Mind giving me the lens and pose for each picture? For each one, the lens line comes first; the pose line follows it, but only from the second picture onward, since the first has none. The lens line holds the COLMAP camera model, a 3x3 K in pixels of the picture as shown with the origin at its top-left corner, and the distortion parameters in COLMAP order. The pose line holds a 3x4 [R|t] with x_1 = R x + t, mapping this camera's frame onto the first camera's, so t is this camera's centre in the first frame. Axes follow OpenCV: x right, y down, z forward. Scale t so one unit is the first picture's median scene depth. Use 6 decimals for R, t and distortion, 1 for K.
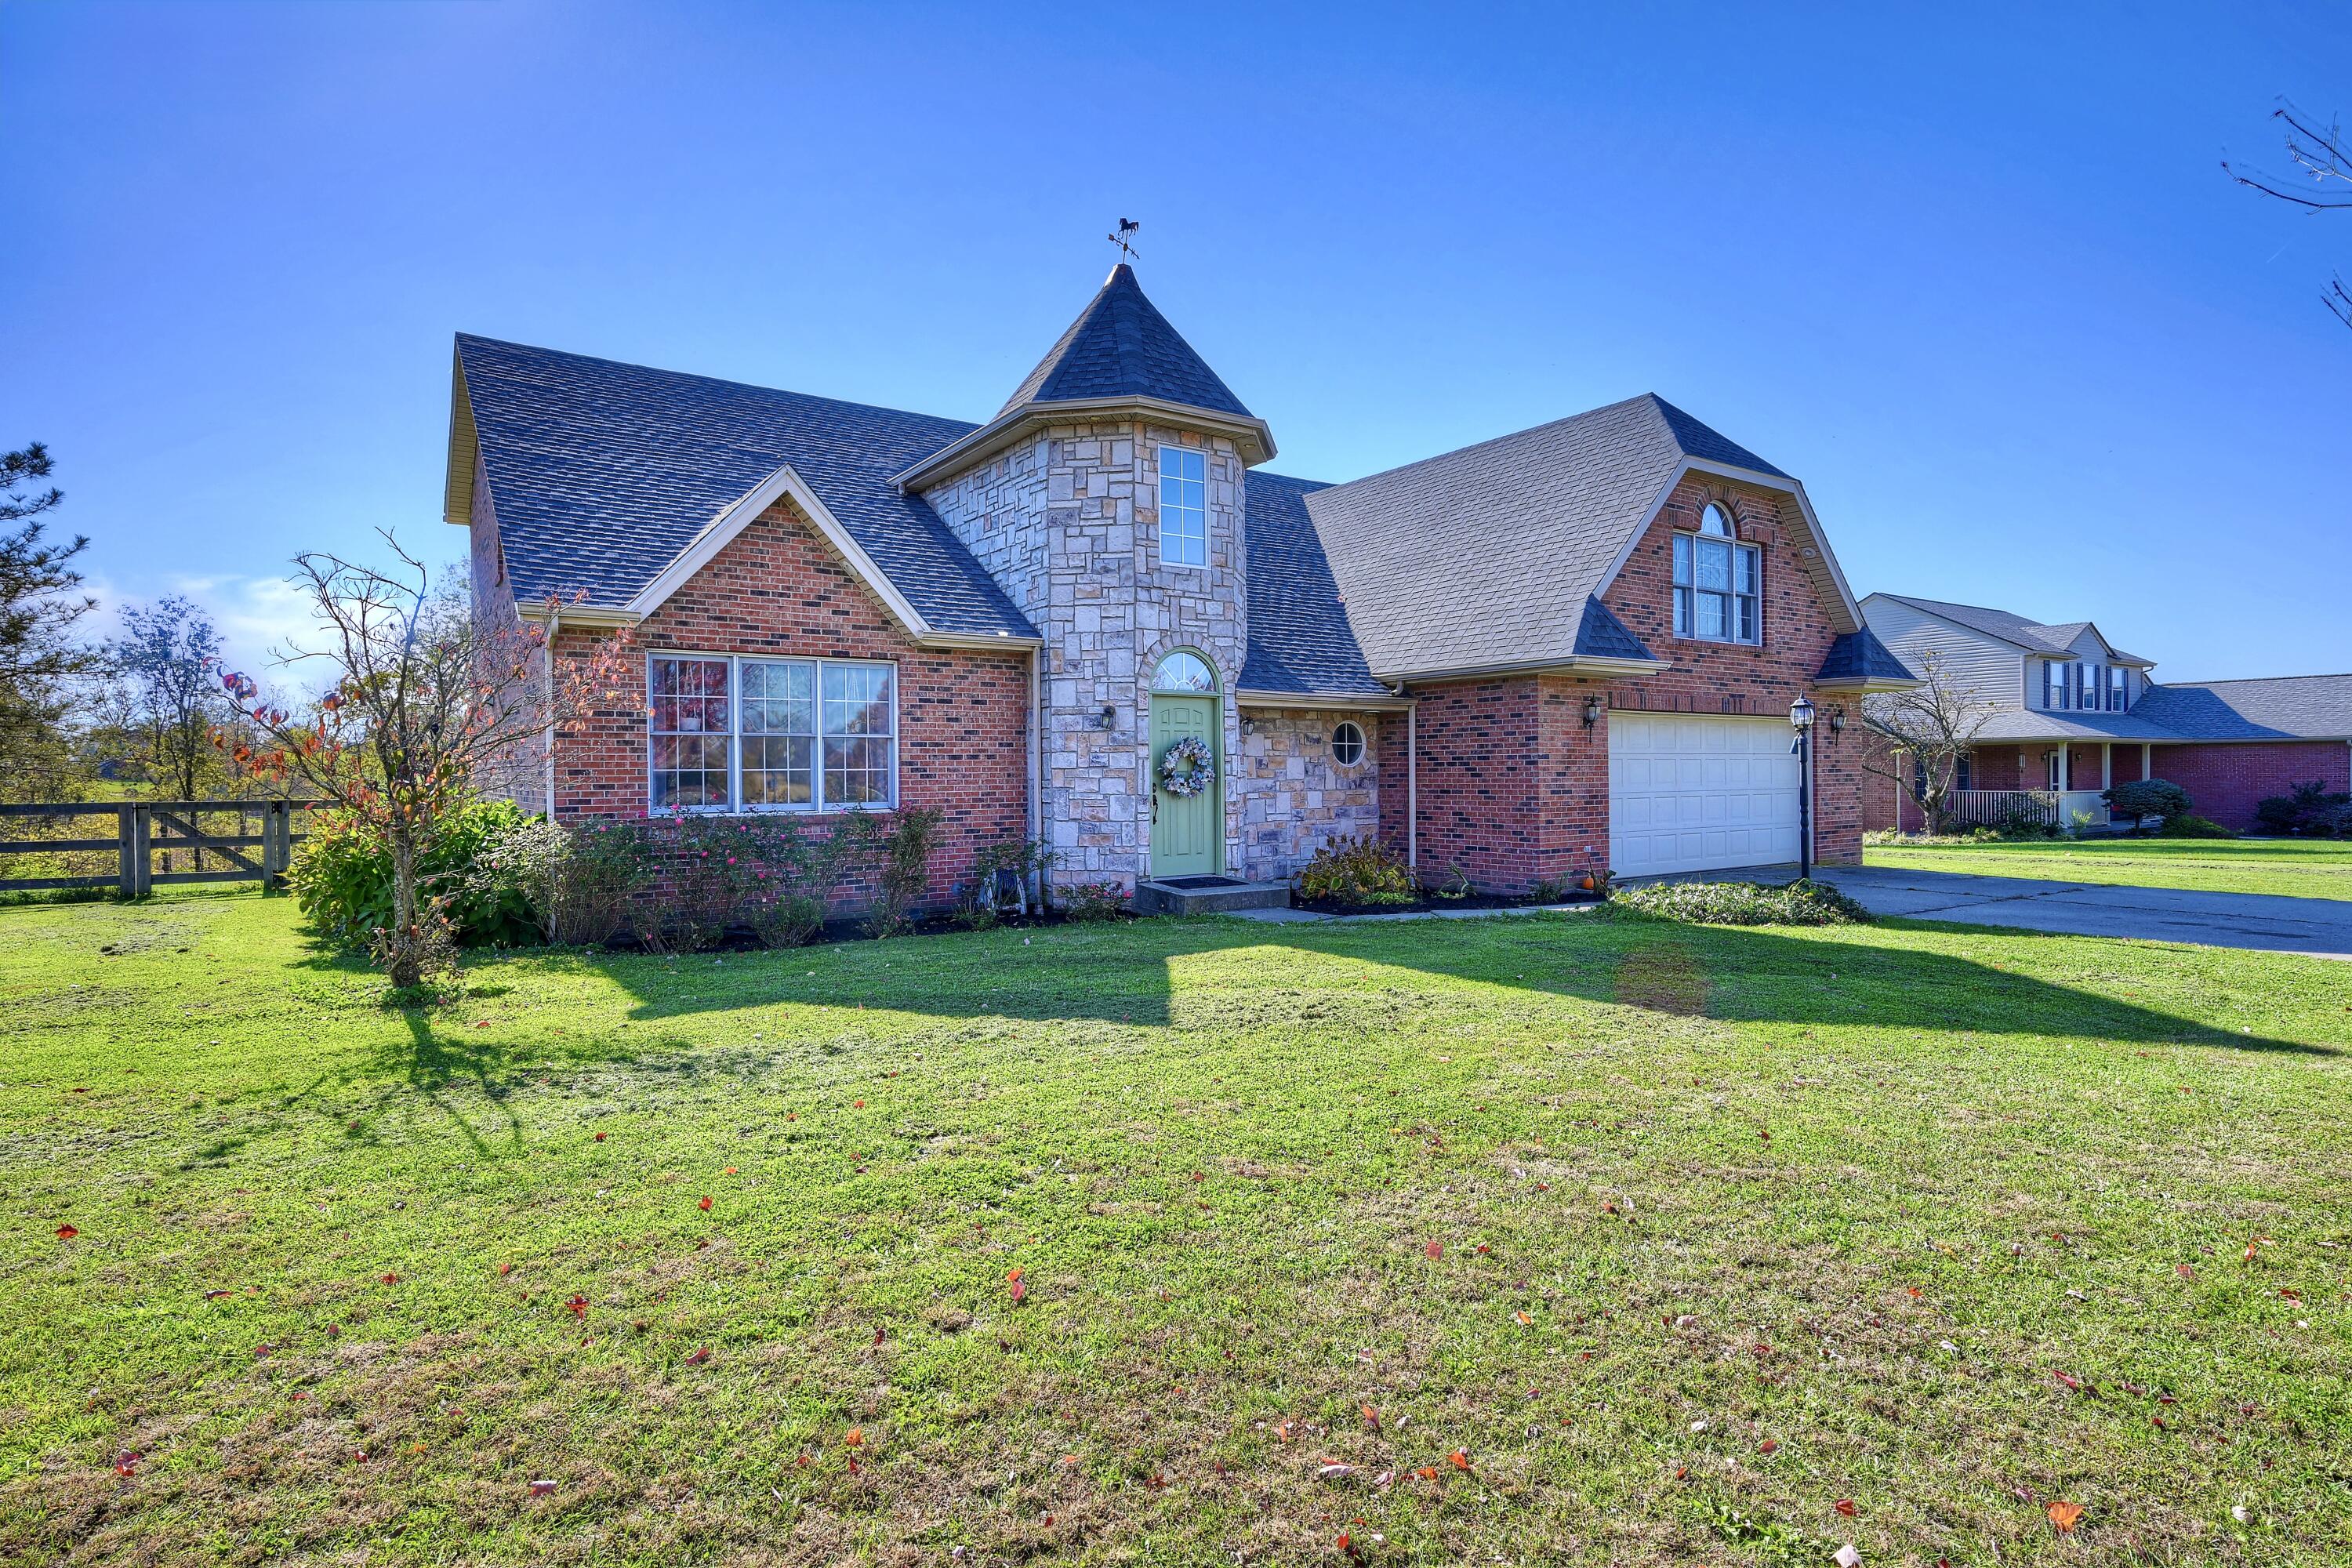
lens RADIAL K [[1191.2, 0, 1176.0], [0, 1191.2, 784.0], [0, 0, 1]] dist [-0.000996, -0.000421]
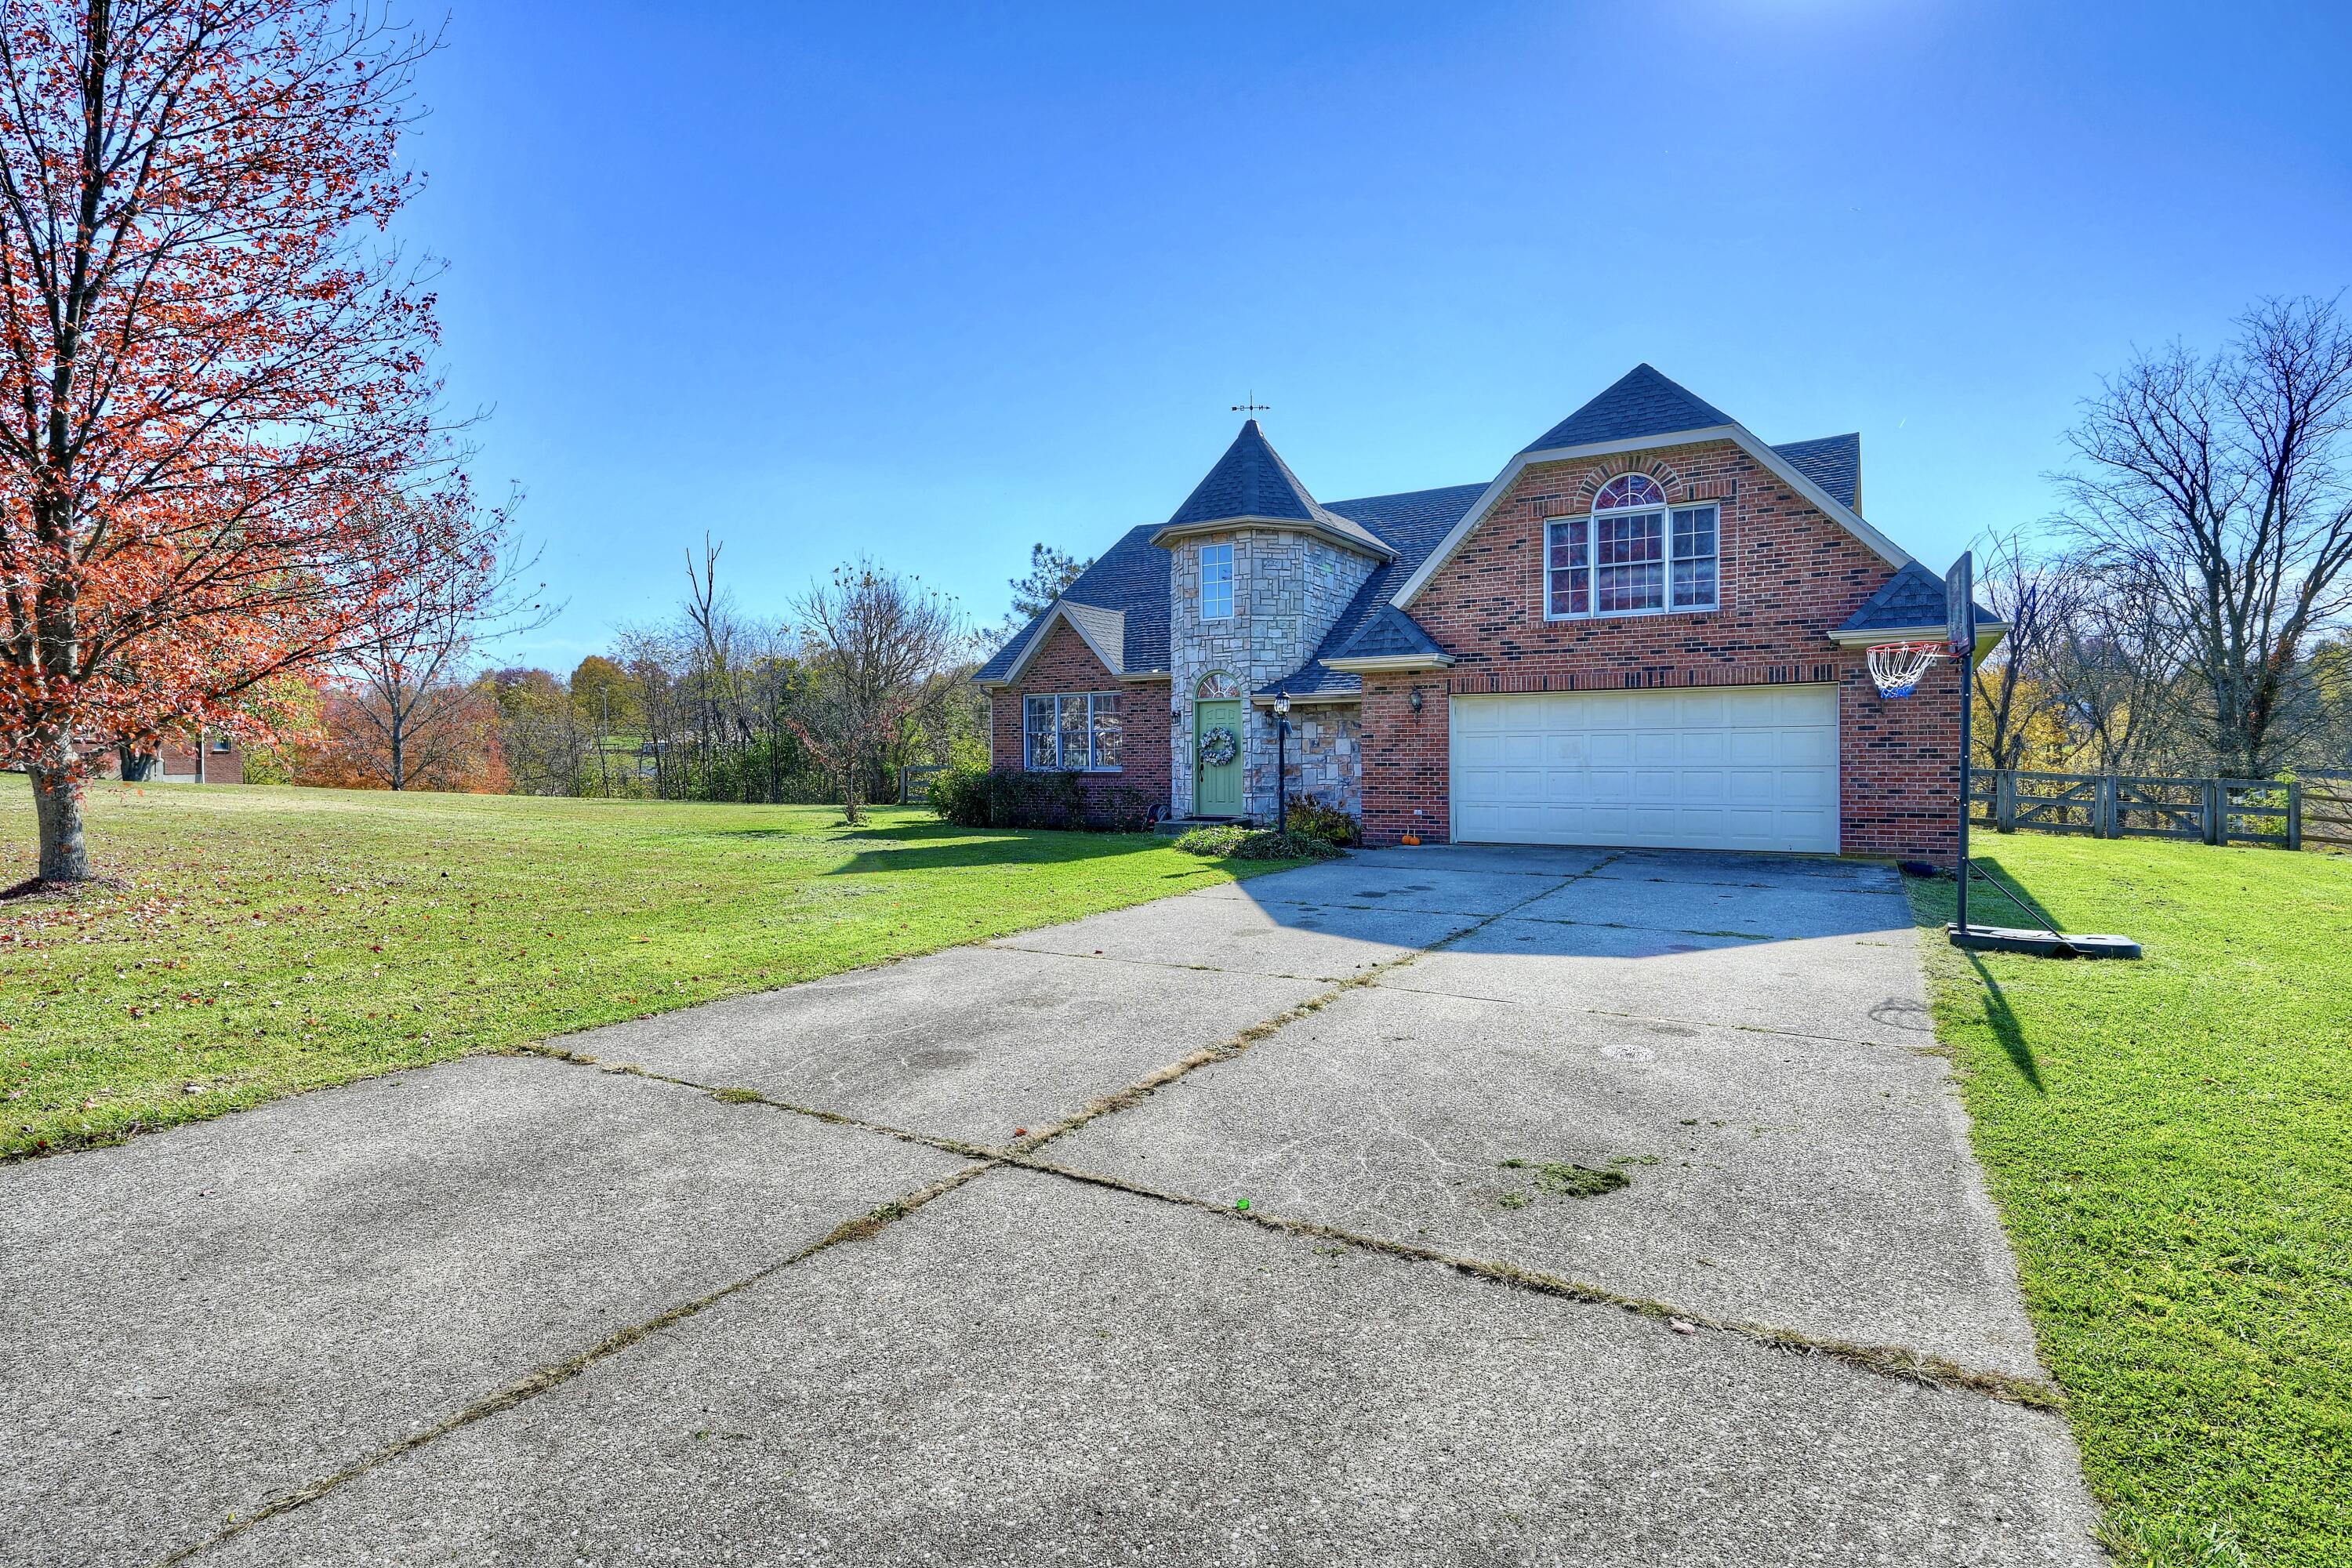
lens RADIAL K [[1191.2, 0, 1176.0], [0, 1191.2, 784.0], [0, 0, 1]] dist [-0.000996, -0.000421]
pose [[0.410325, 0.022680, -0.911657, 1.292256], [-0.008327, 0.999742, 0.021124, 0.002579], [0.911901, -0.001076, 0.410409, 0.271448]]
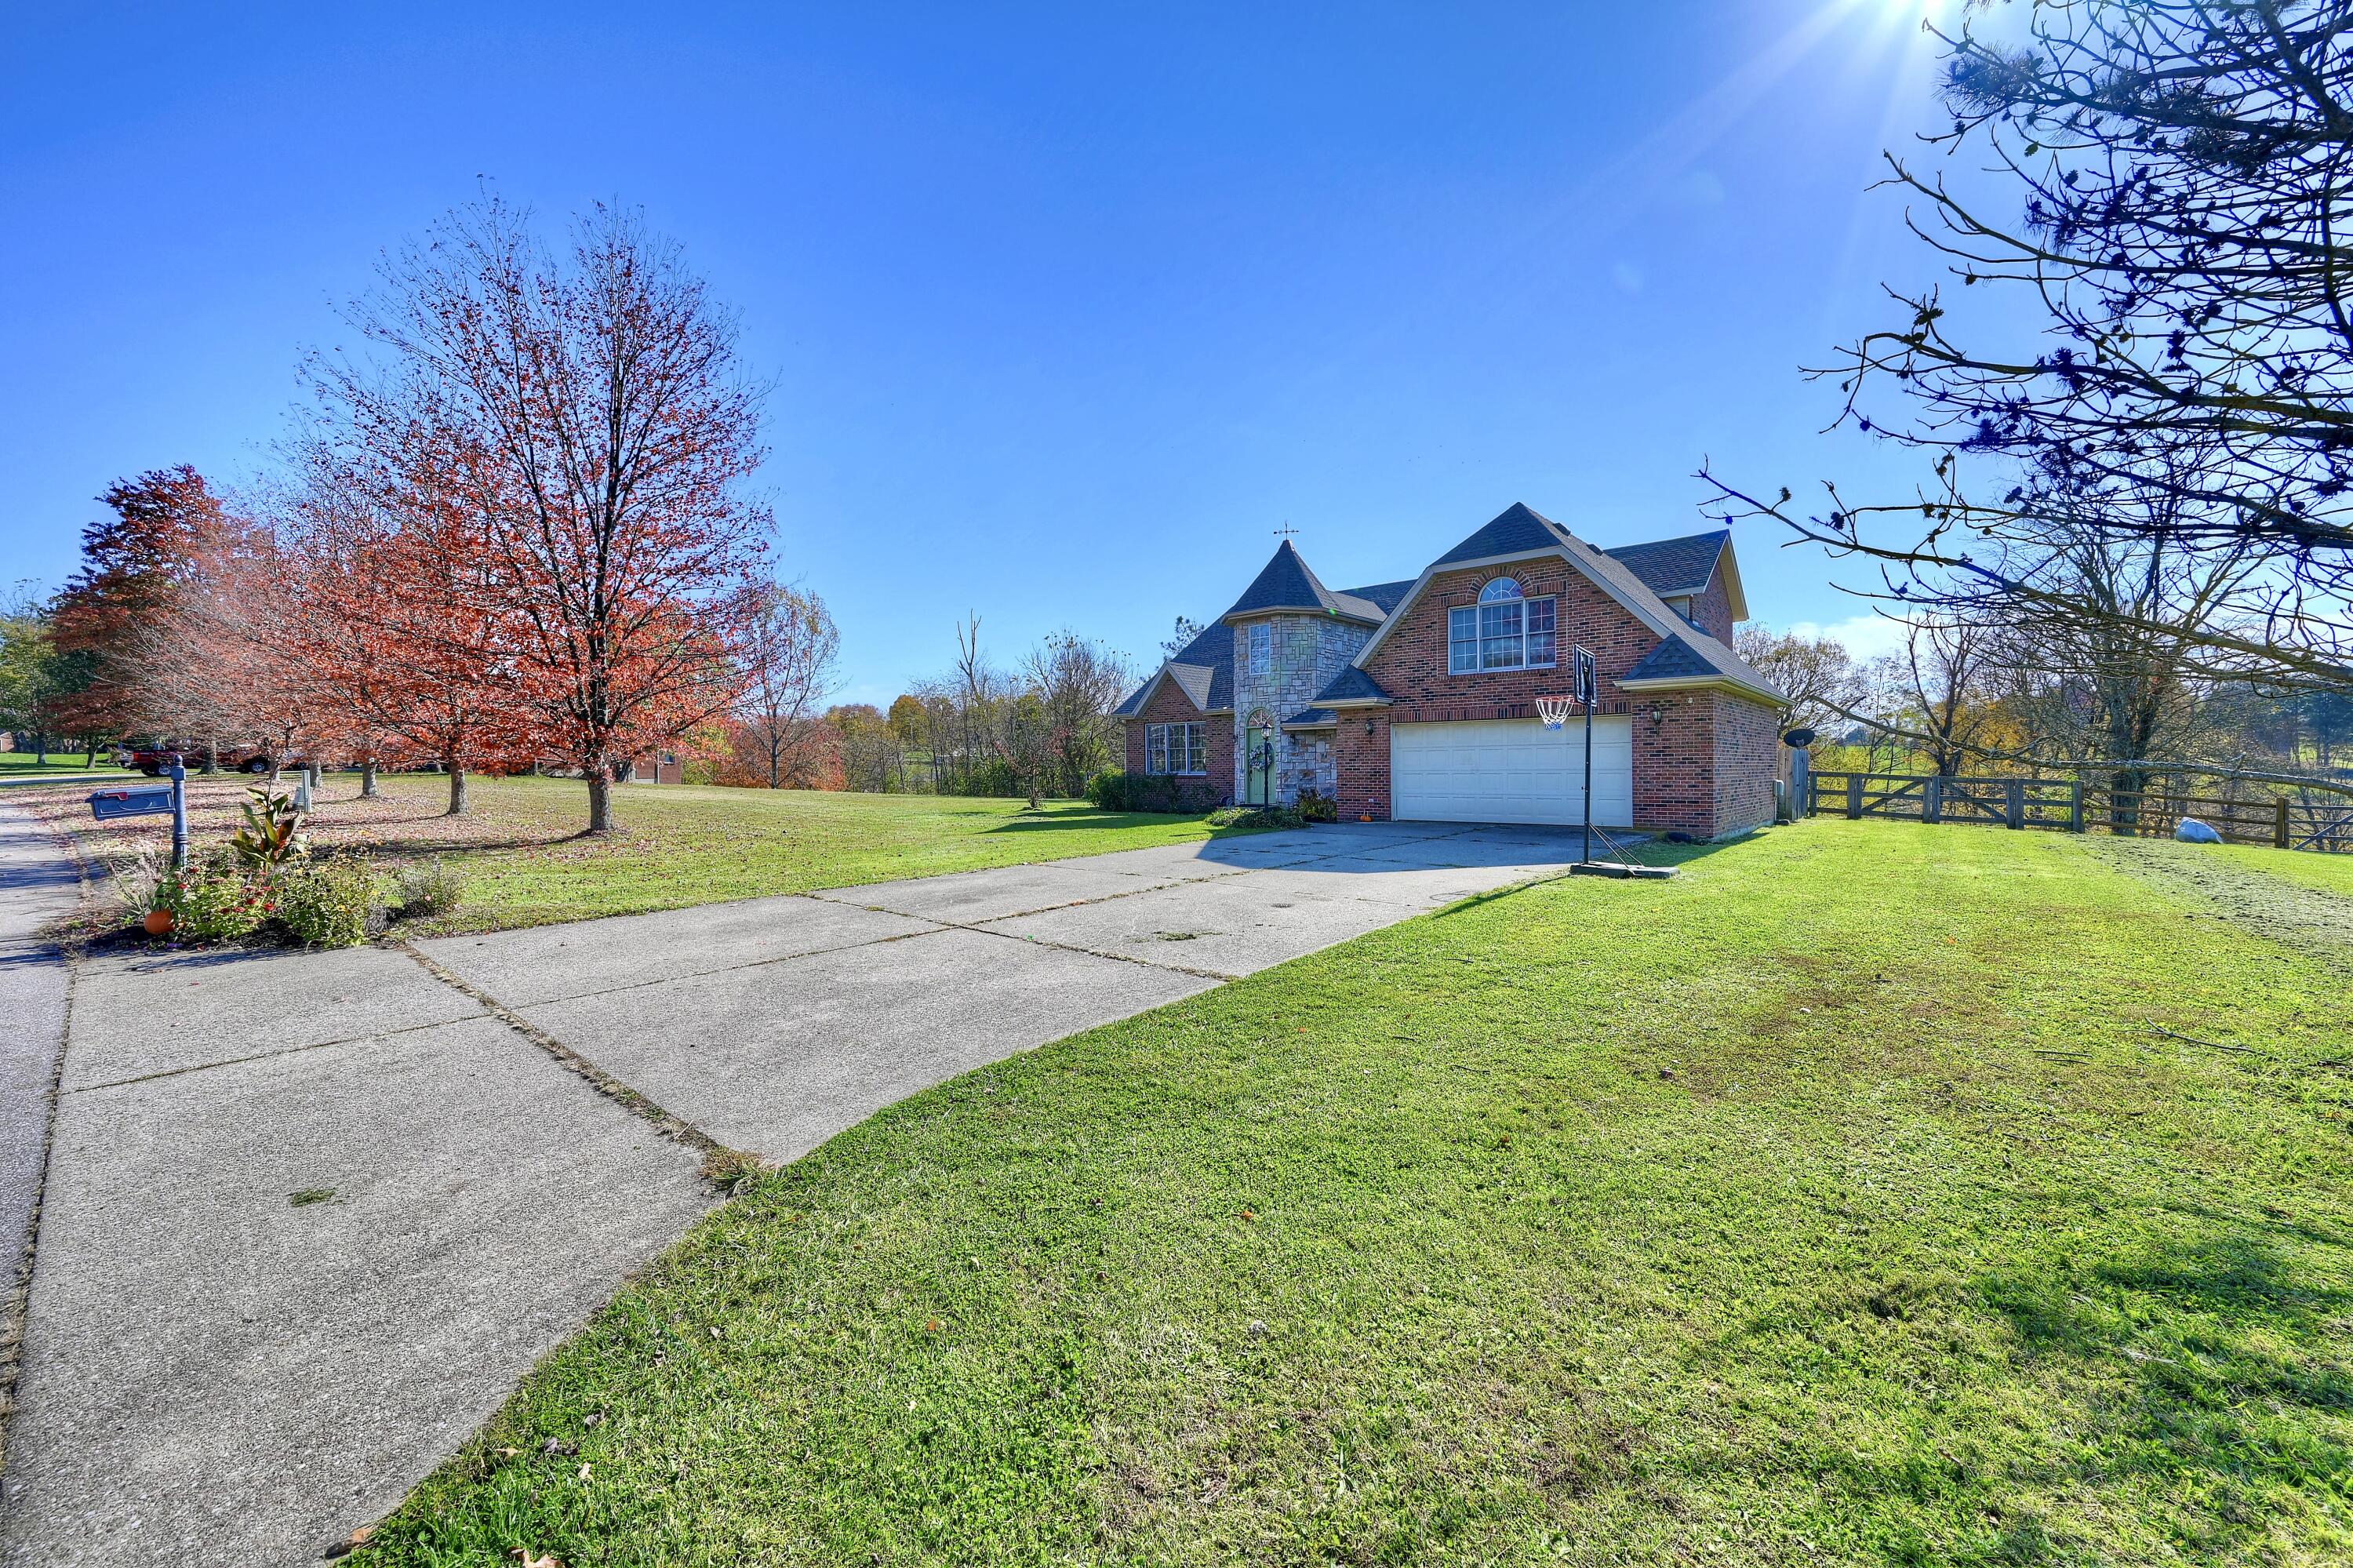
lens RADIAL K [[912.2, 0, 1176.5], [0, 912.2, 784.0], [0, 0, 1]] dist [0.000541, 0.000013]
pose [[0.253018, 0.020501, -0.967244, 1.573783], [-0.005058, 0.999790, 0.019868, 0.002465], [0.967448, -0.000135, 0.253068, 0.337485]]
